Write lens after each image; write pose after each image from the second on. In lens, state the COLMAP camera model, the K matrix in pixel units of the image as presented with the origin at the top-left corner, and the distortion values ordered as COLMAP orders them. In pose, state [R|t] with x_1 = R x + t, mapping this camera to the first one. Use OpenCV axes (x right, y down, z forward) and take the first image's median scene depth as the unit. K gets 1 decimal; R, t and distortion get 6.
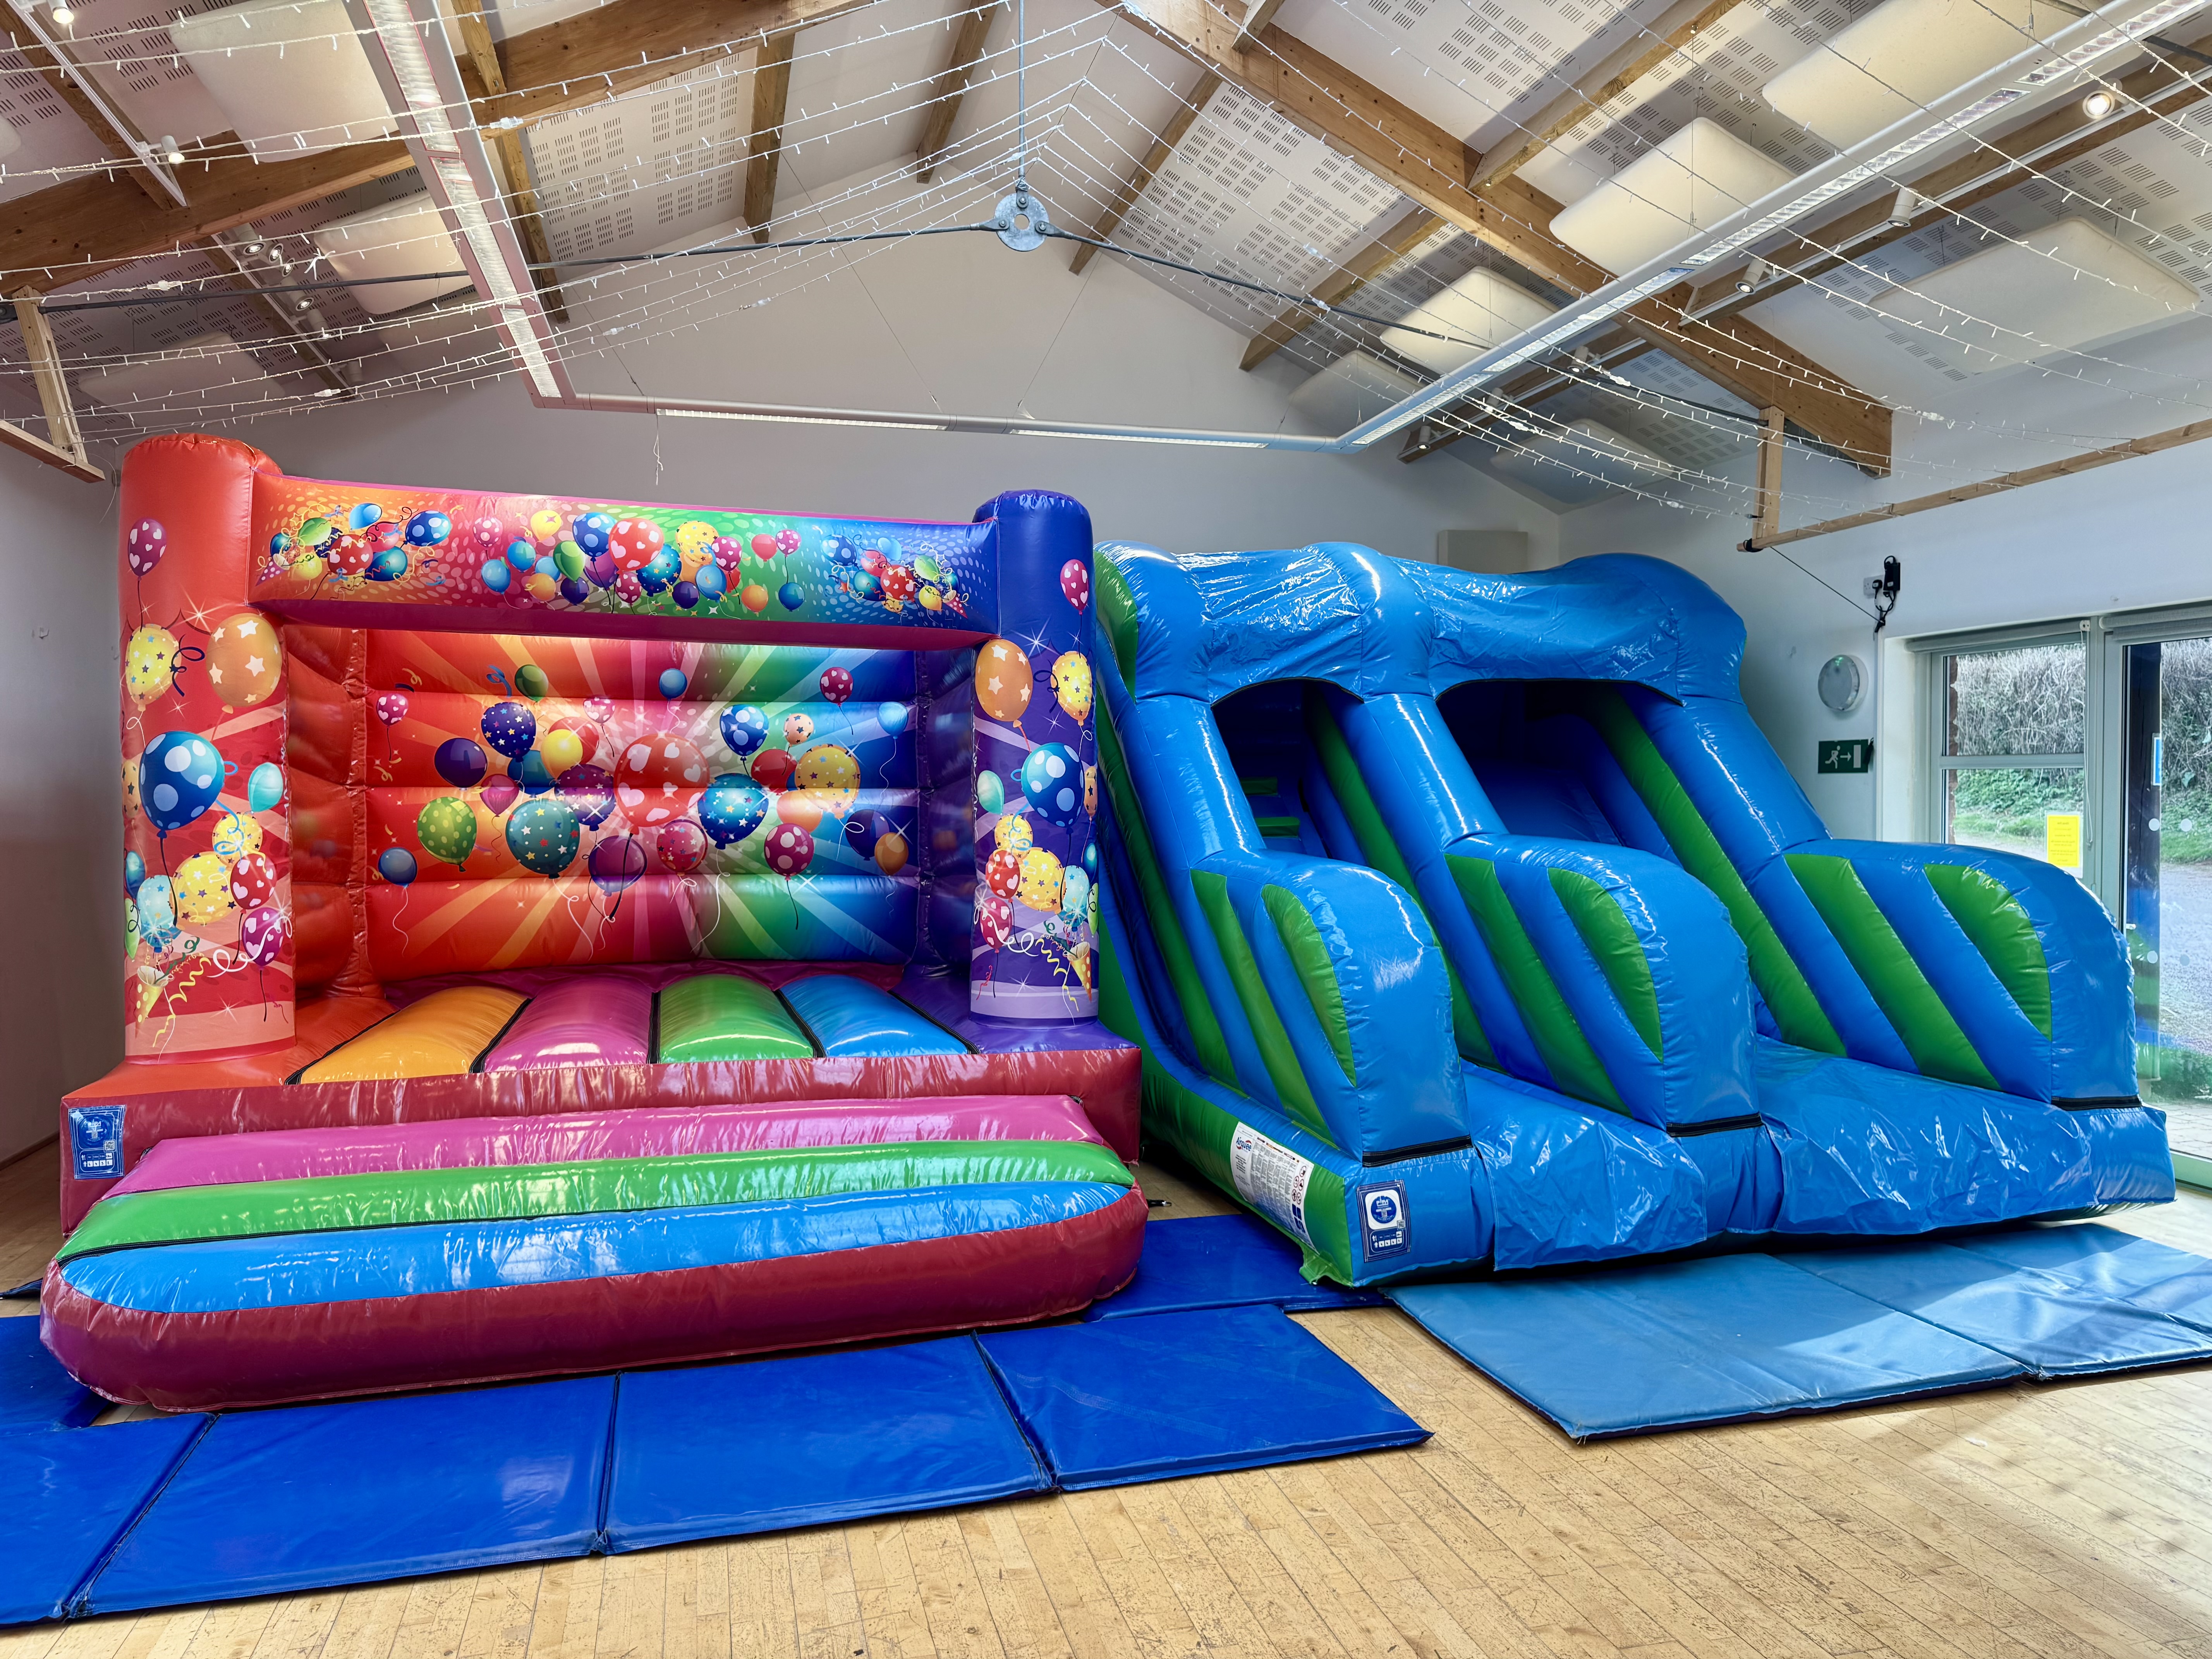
lens RADIAL K [[1541.3, 0, 1115.1], [0, 1541.3, 820.4], [0, 0, 1]] dist [0.030984, -0.031564]
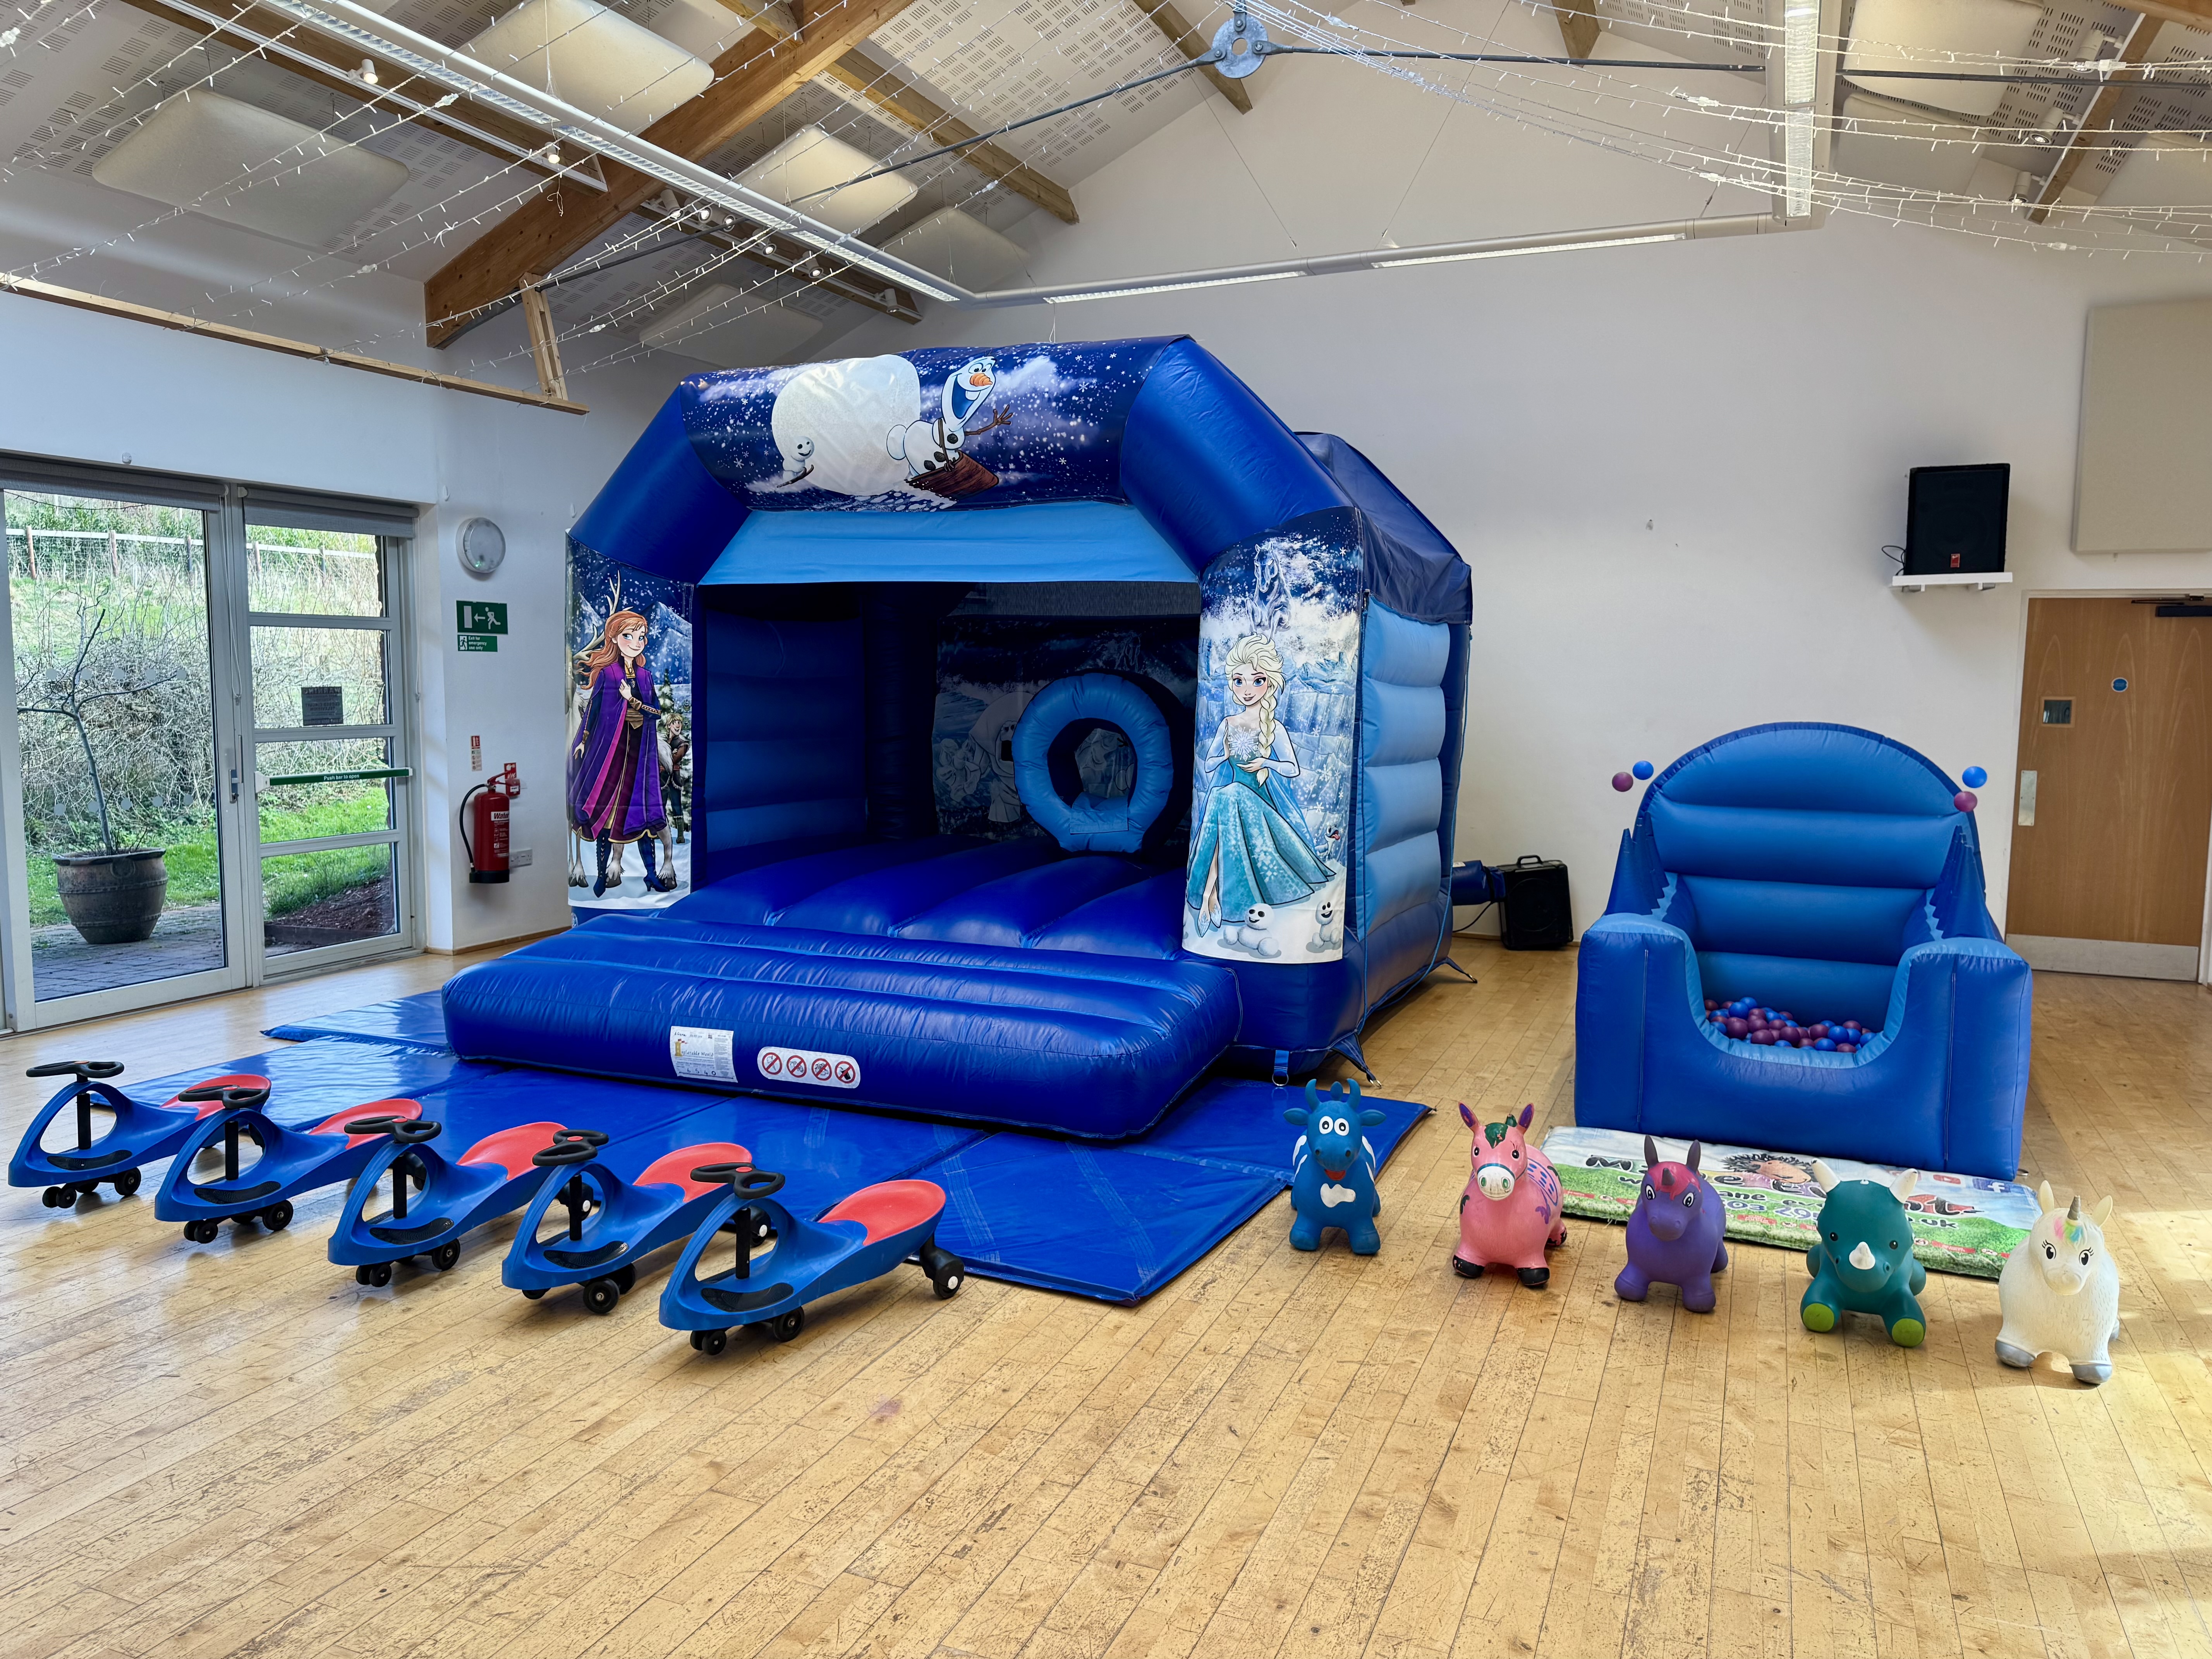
lens RADIAL K [[1541.3, 0, 1107.4], [0, 1541.3, 822.1], [0, 0, 1]] dist [0.030984, -0.031564]
pose [[0.792670, 0.071515, -0.605442, 0.460481], [-0.024123, 0.995997, 0.086064, 0.006309], [0.609174, -0.053616, 0.791222, 0.163953]]
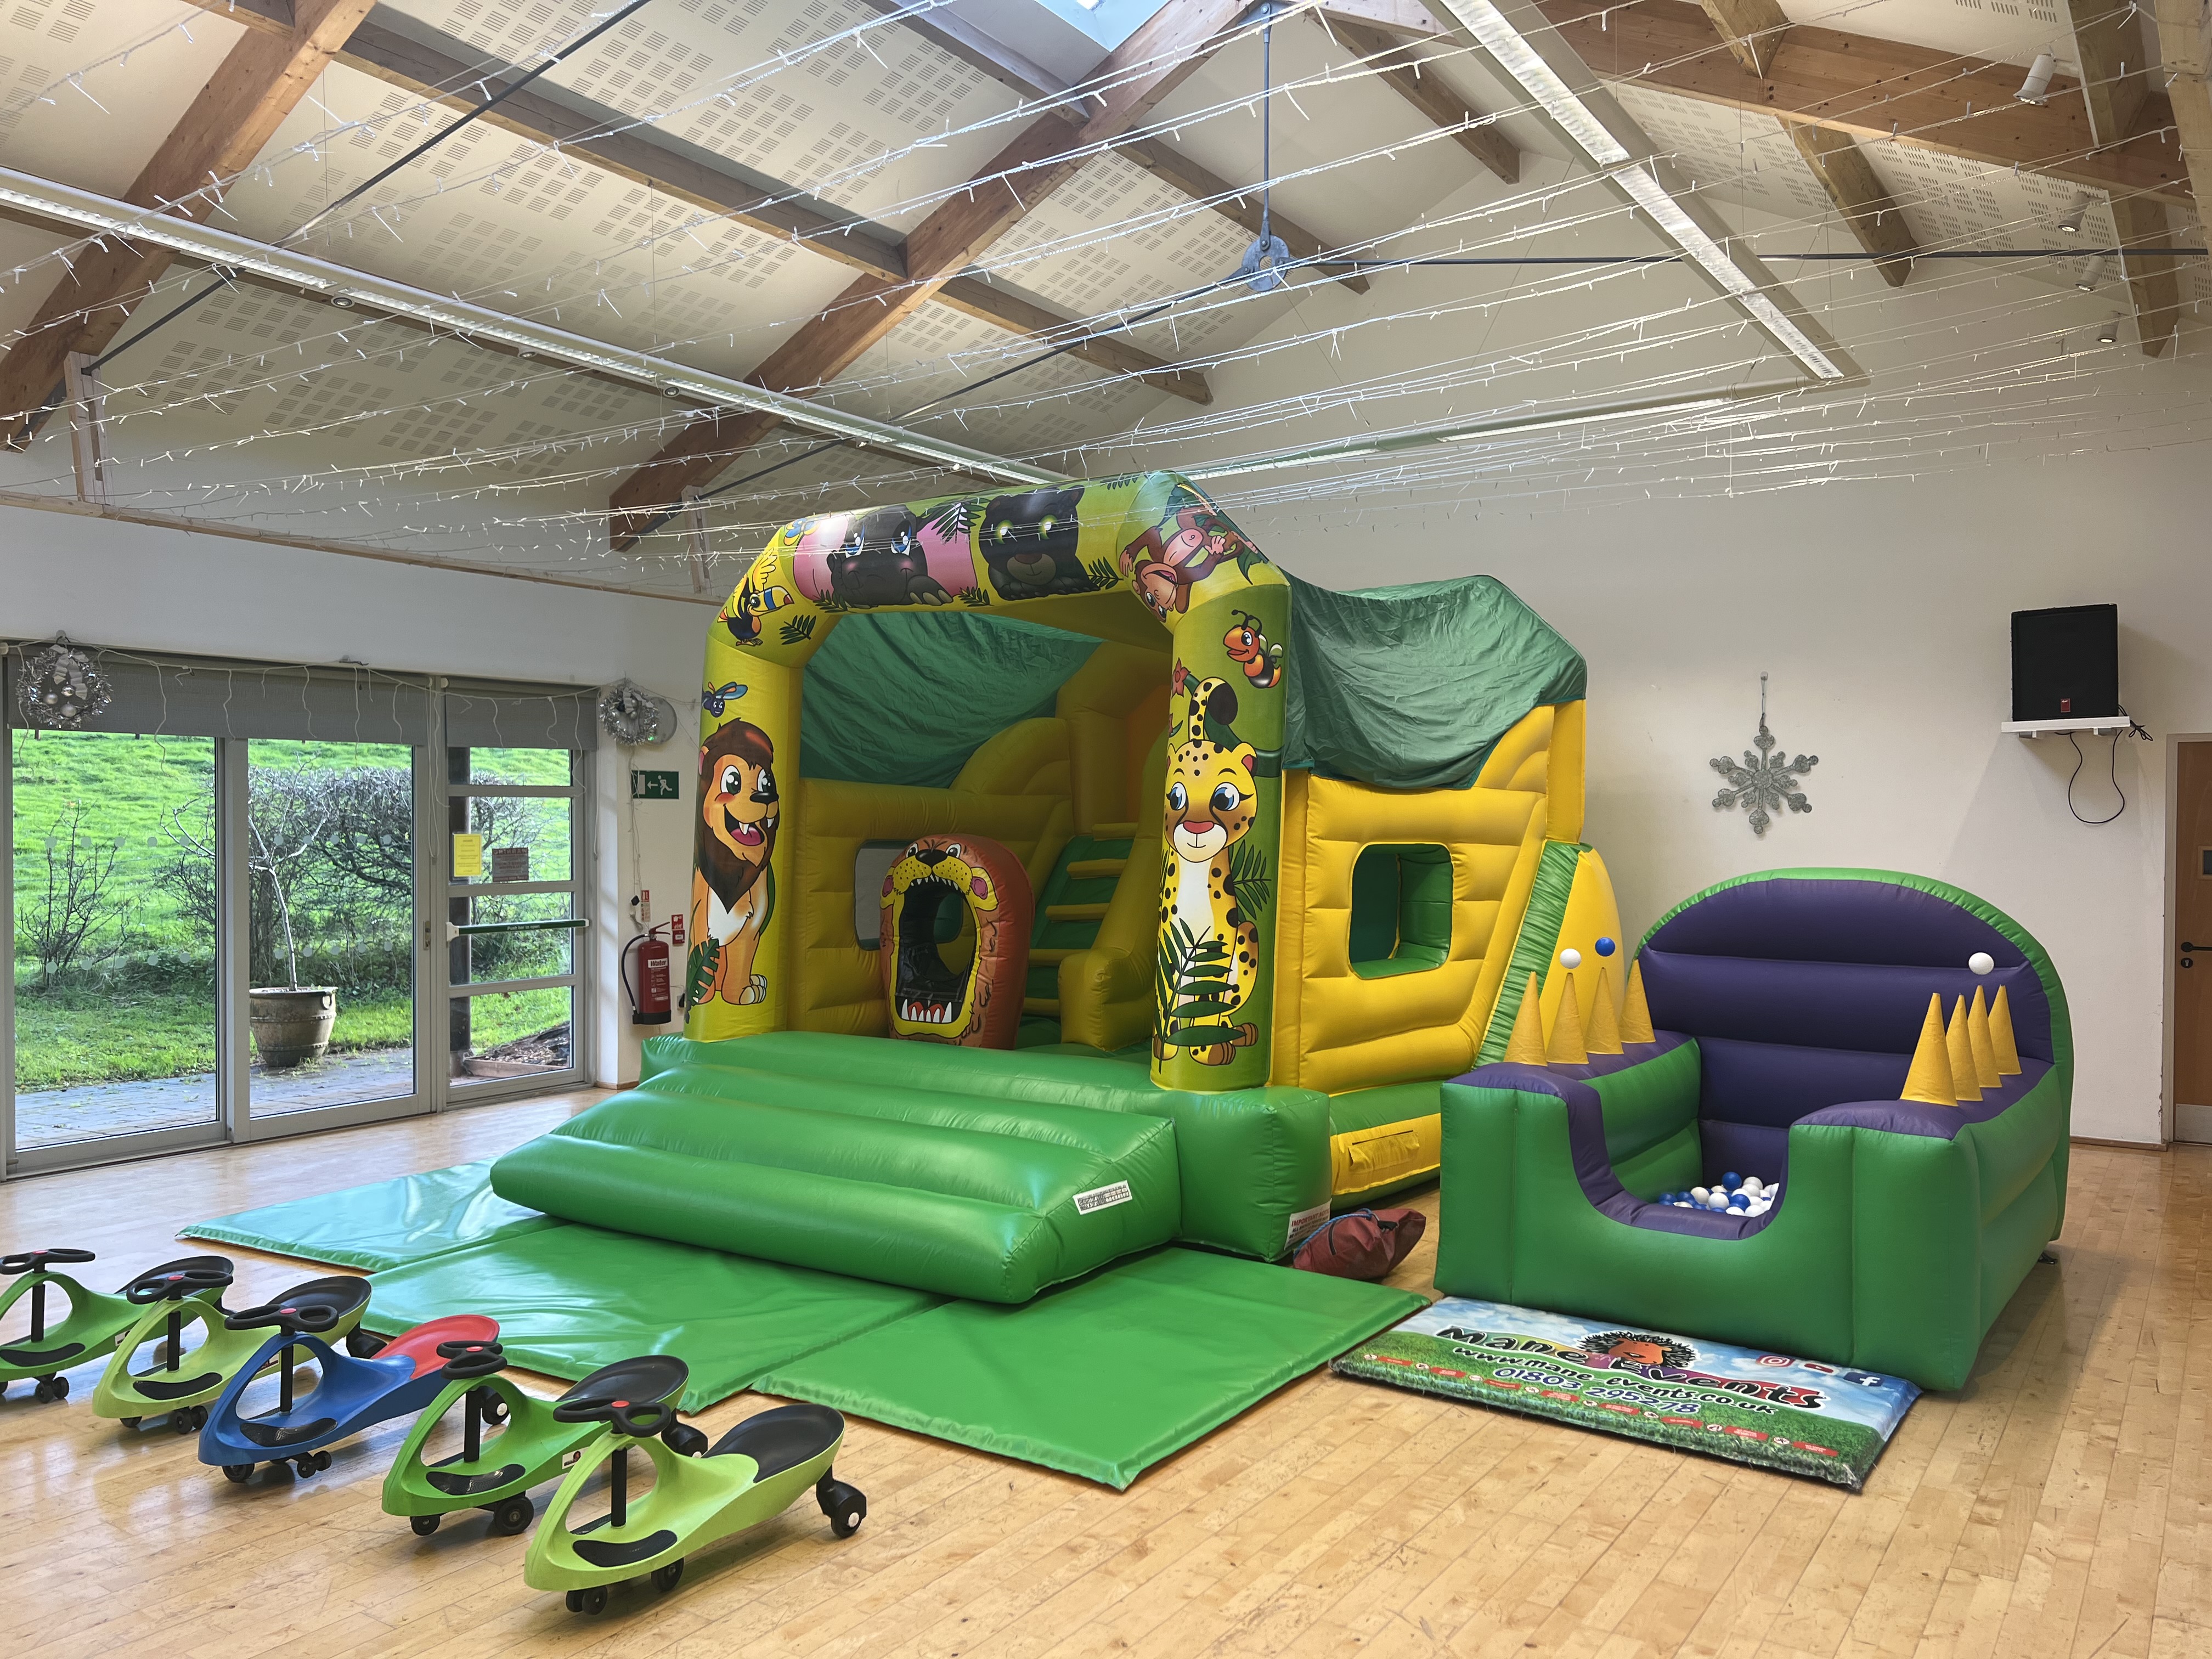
lens RADIAL K [[1634.5, 0, 1123.0], [0, 1634.5, 833.2], [0, 0, 1]] dist [0.046411, -0.043728]
pose [[0.663639, 0.011701, -0.747962, 0.672976], [-0.015737, 0.999875, 0.001679, -0.003116], [0.747888, 0.010657, 0.663740, 0.187470]]
